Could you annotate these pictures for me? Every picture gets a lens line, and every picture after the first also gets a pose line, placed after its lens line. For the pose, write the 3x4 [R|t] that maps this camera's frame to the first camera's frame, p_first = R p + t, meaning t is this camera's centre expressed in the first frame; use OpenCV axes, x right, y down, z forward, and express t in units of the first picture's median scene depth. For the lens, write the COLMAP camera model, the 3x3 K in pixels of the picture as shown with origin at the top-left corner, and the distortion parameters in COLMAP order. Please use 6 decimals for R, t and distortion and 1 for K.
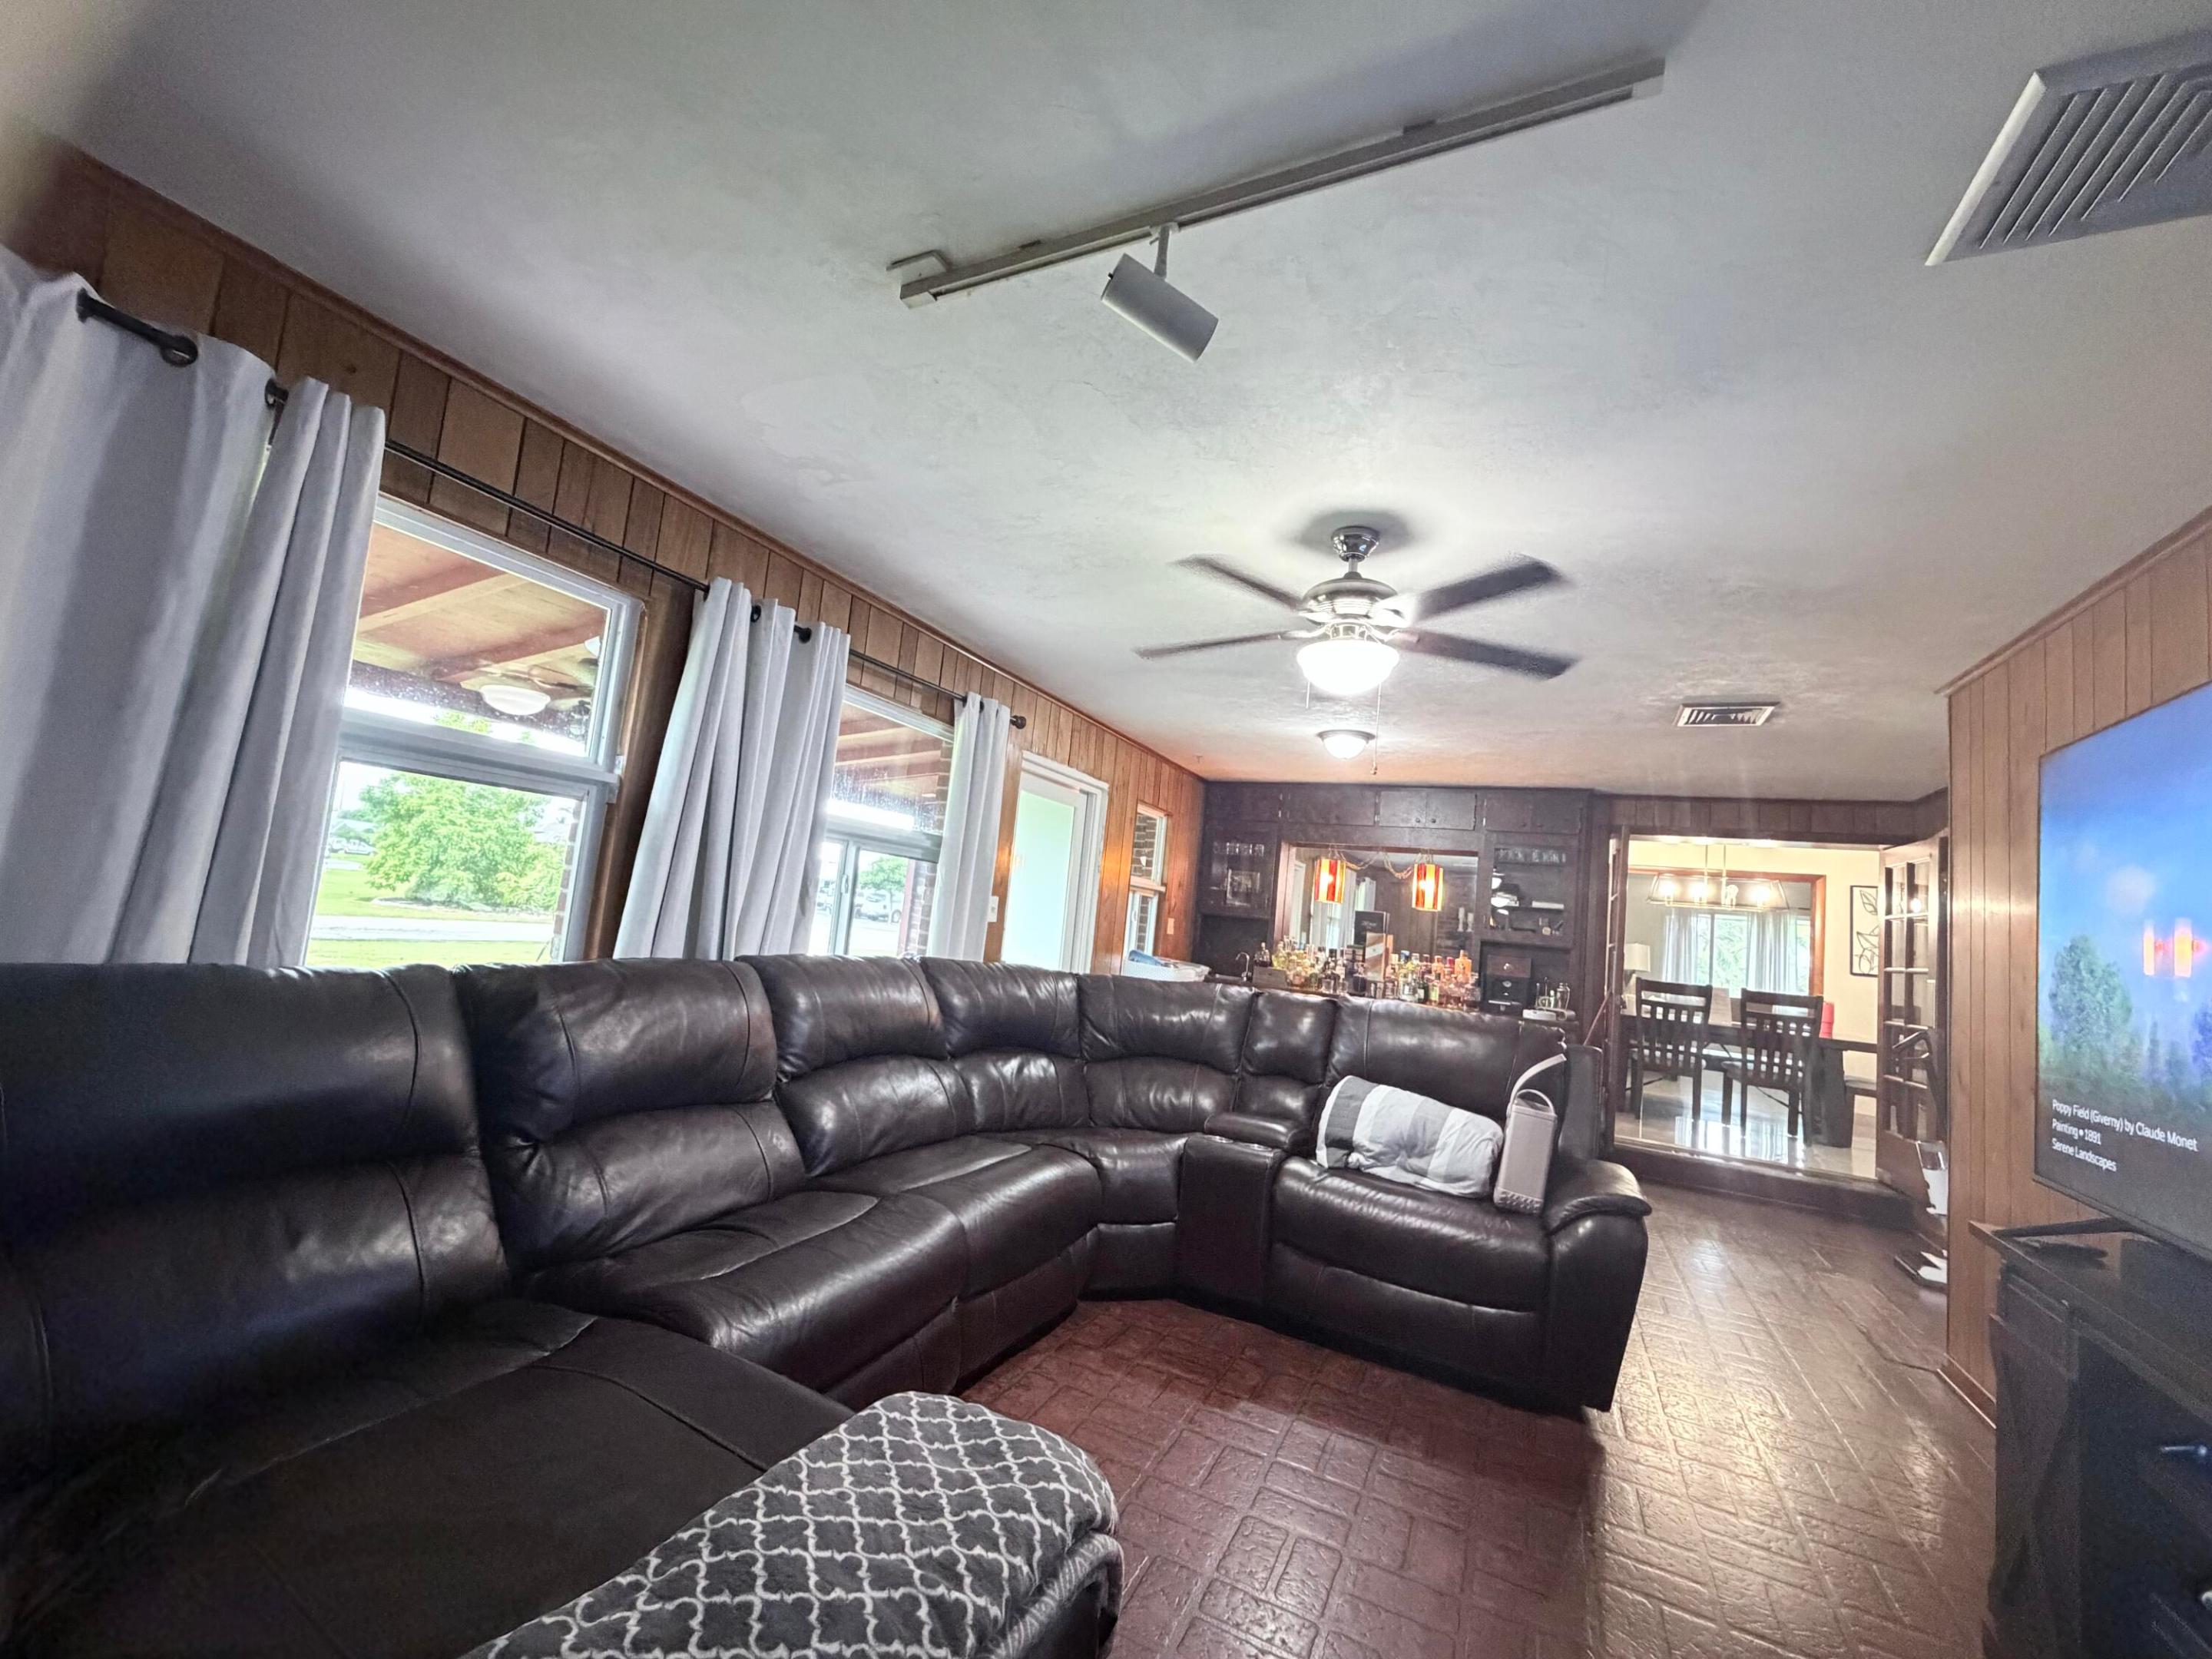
lens RADIAL K [[884.7, 0, 1097.7], [0, 884.7, 828.5], [0, 0, 1]] dist [-0.000086, 0.000408]
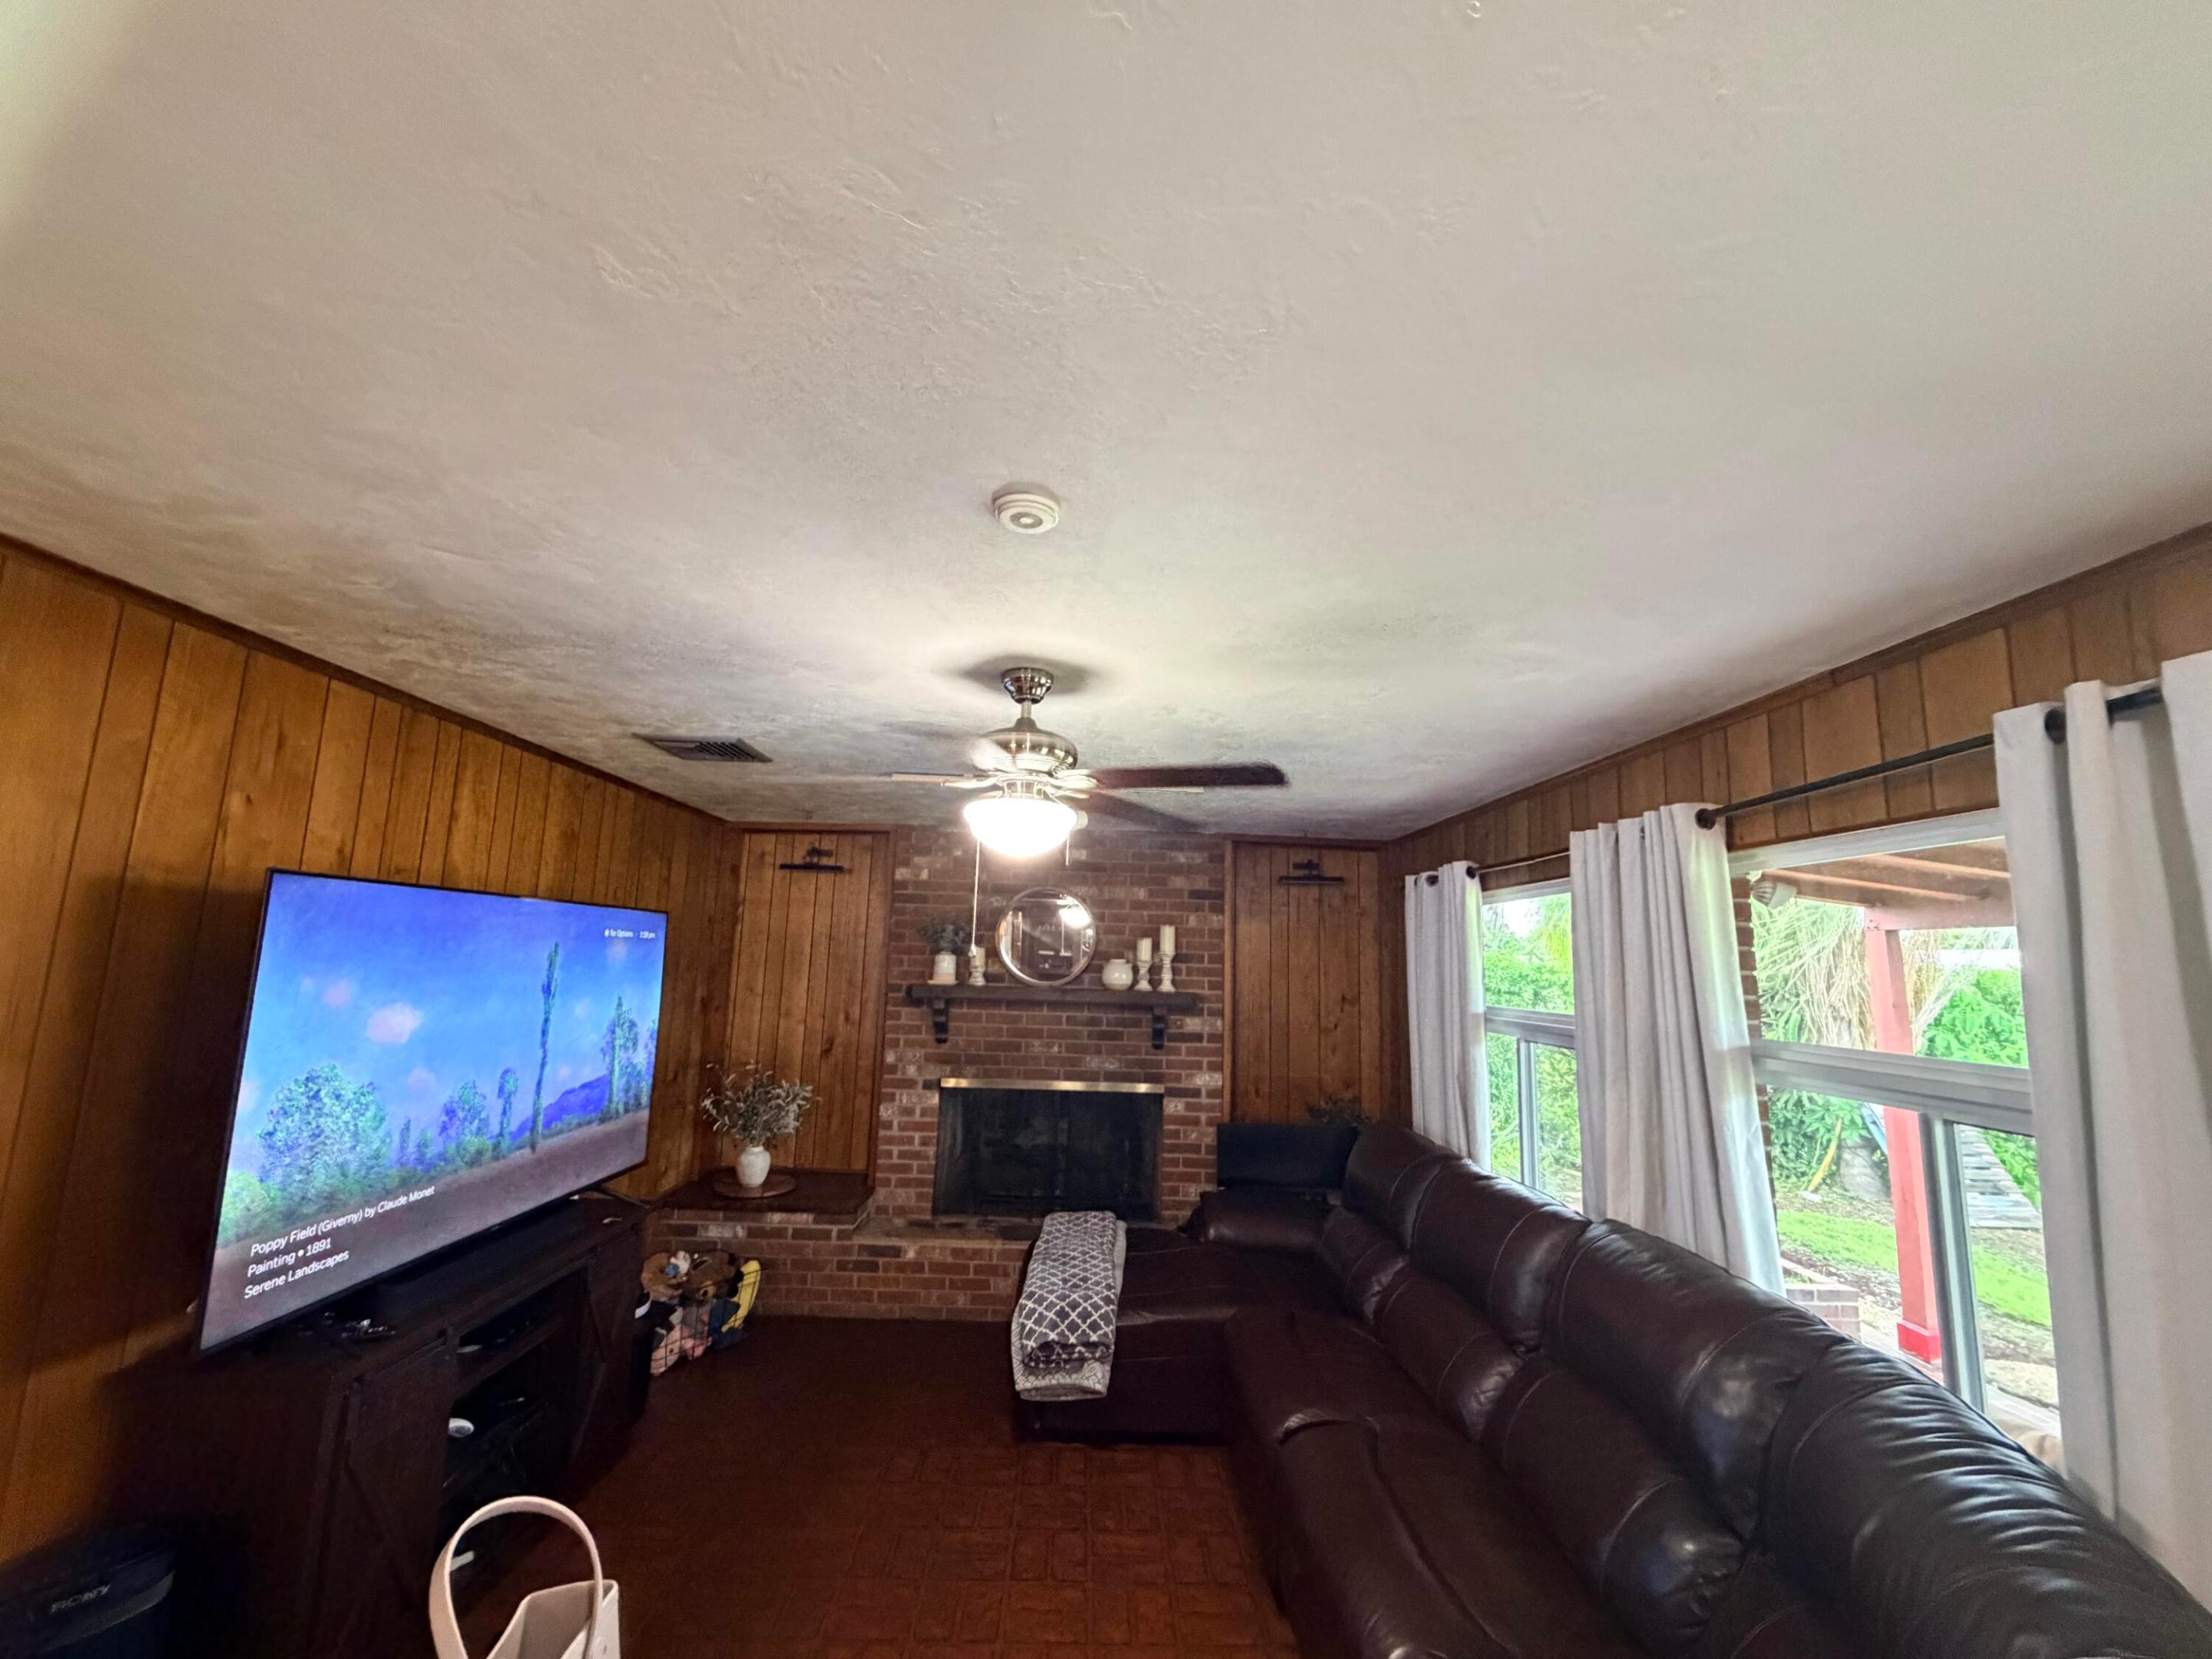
lens RADIAL K [[884.7, 0, 1097.2], [0, 884.7, 830.9], [0, 0, 1]] dist [-0.000086, 0.000408]
pose [[-0.882844, -0.192286, -0.428500, 0.847030], [-0.073522, 0.957683, -0.278275, 0.082745], [0.463875, -0.214169, -0.859623, 2.586122]]
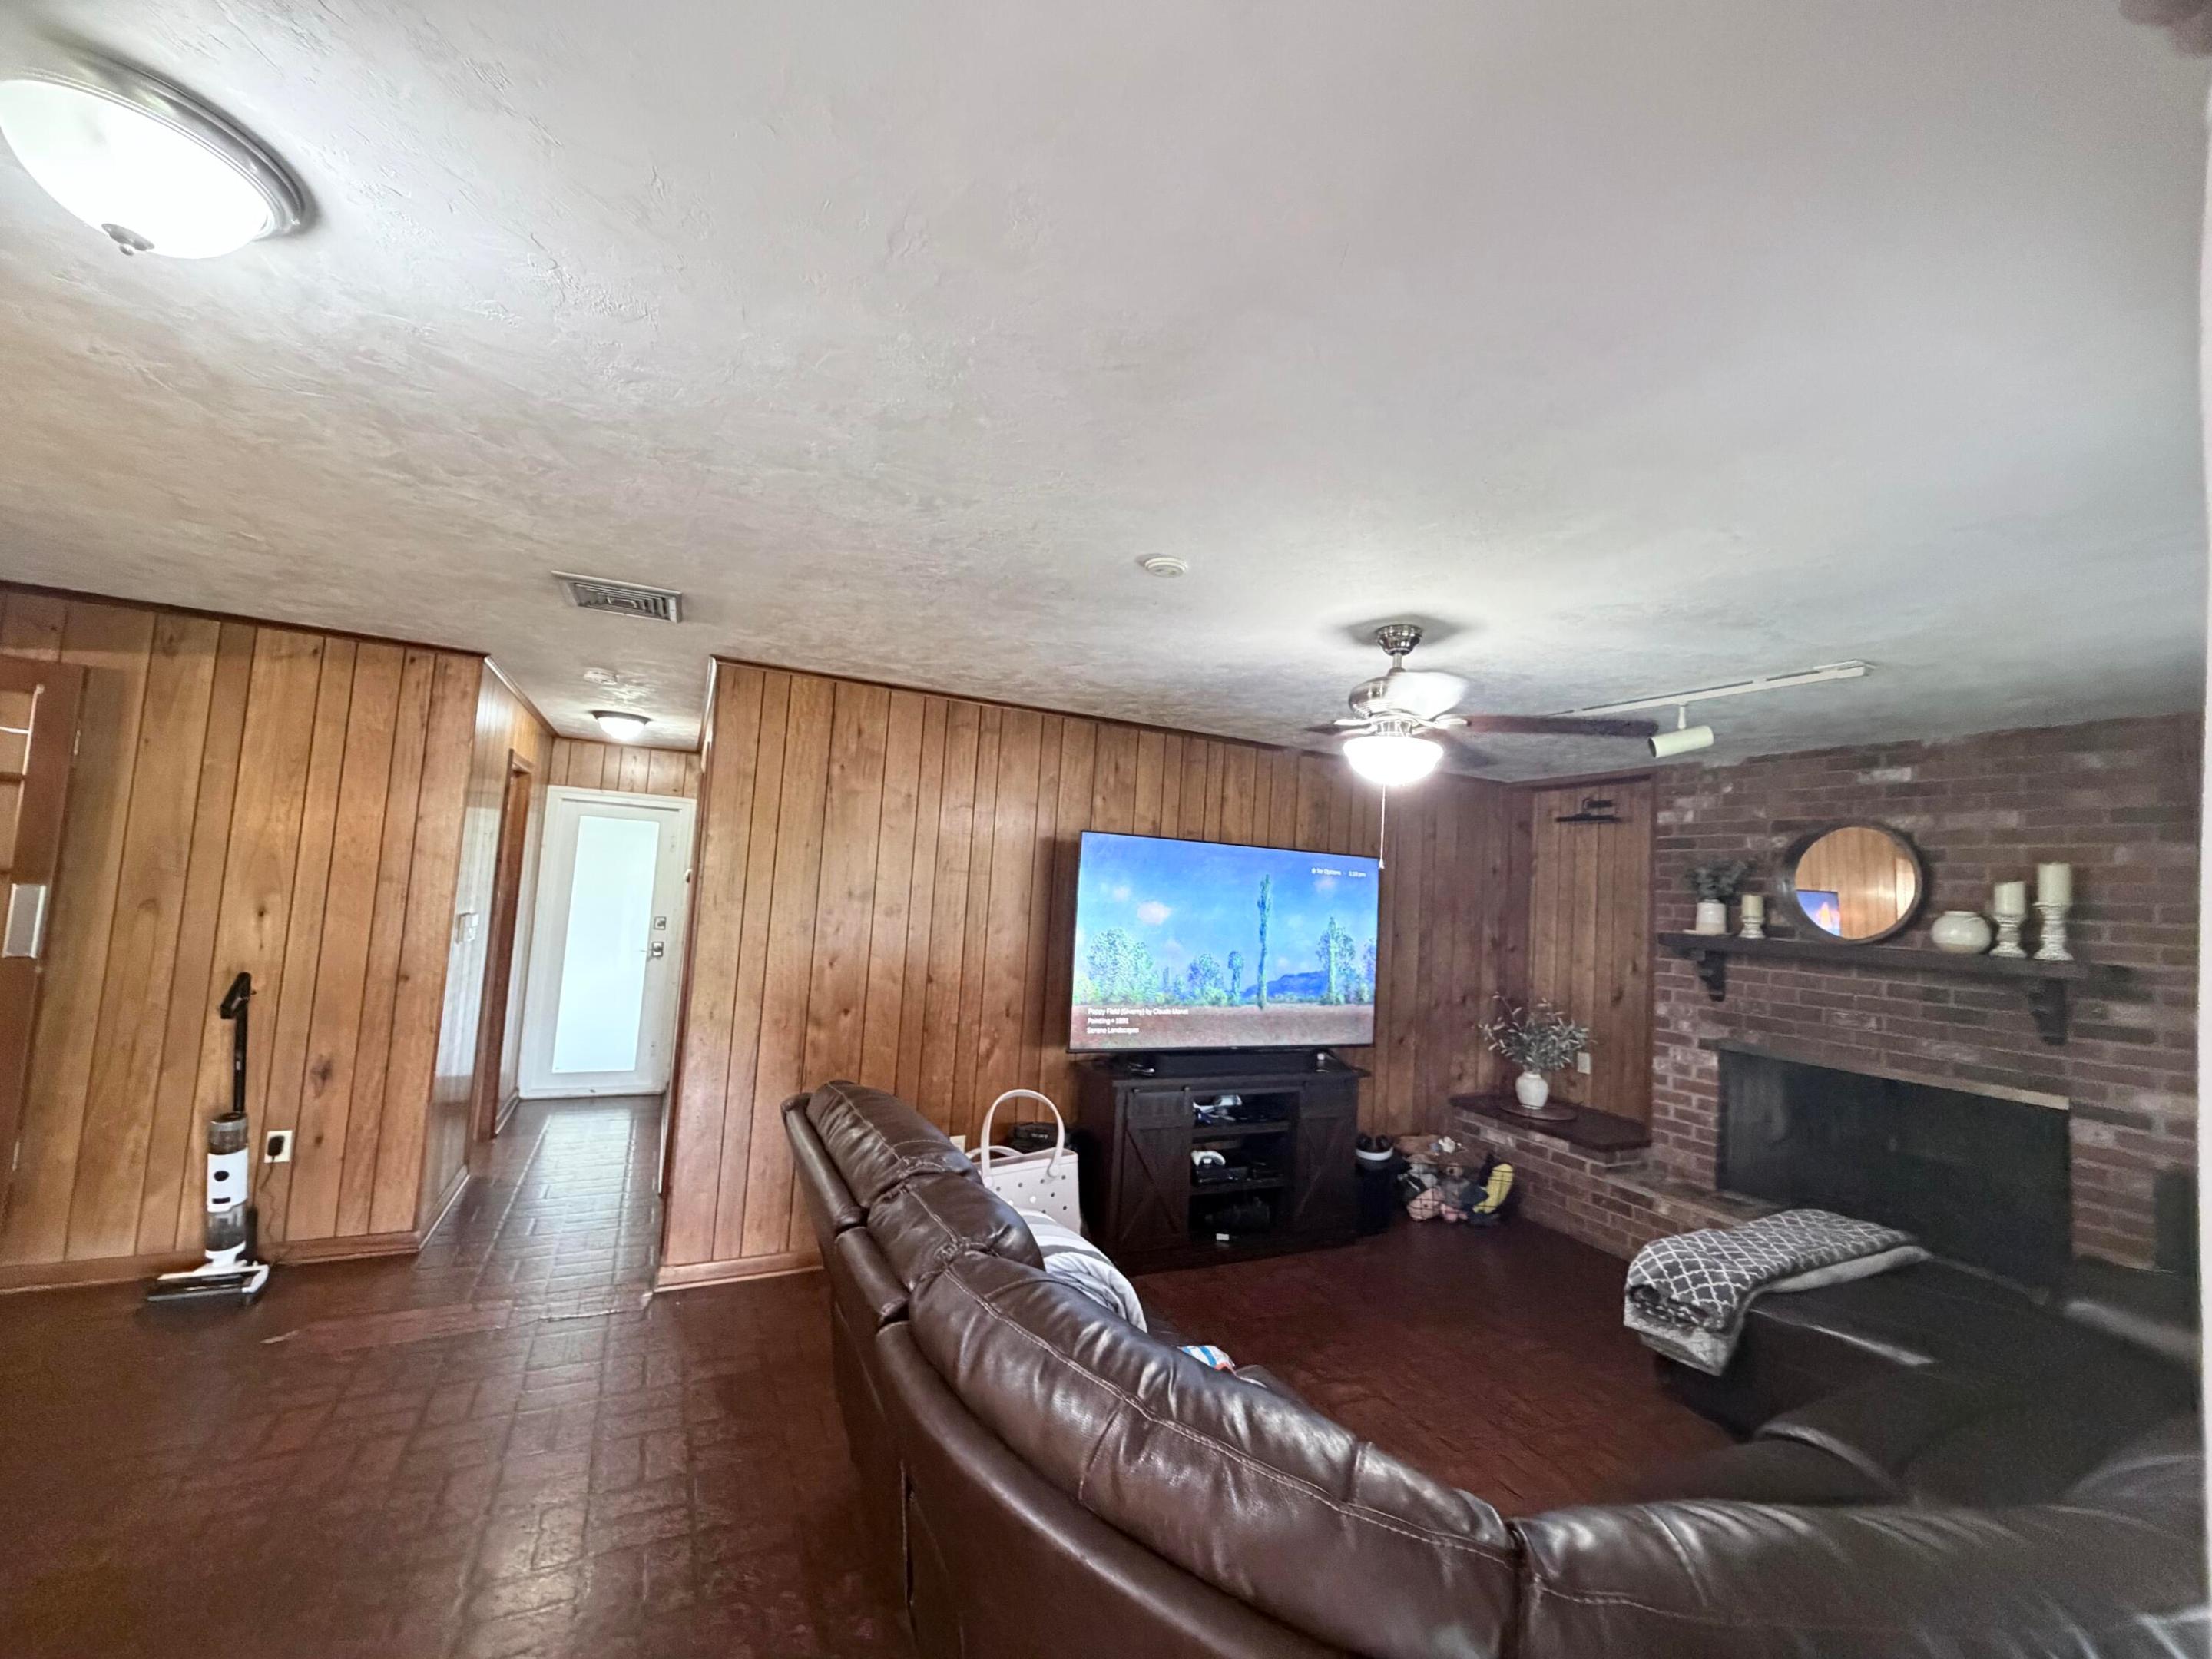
lens RADIAL K [[884.7, 0, 1104.1], [0, 884.7, 827.8], [0, 0, 1]] dist [-0.000086, 0.000408]
pose [[-0.782834, -0.108073, 0.612773, -0.152077], [-0.204179, 0.974888, -0.088906, 0.083590], [-0.587777, -0.194714, -0.785242, 2.911998]]
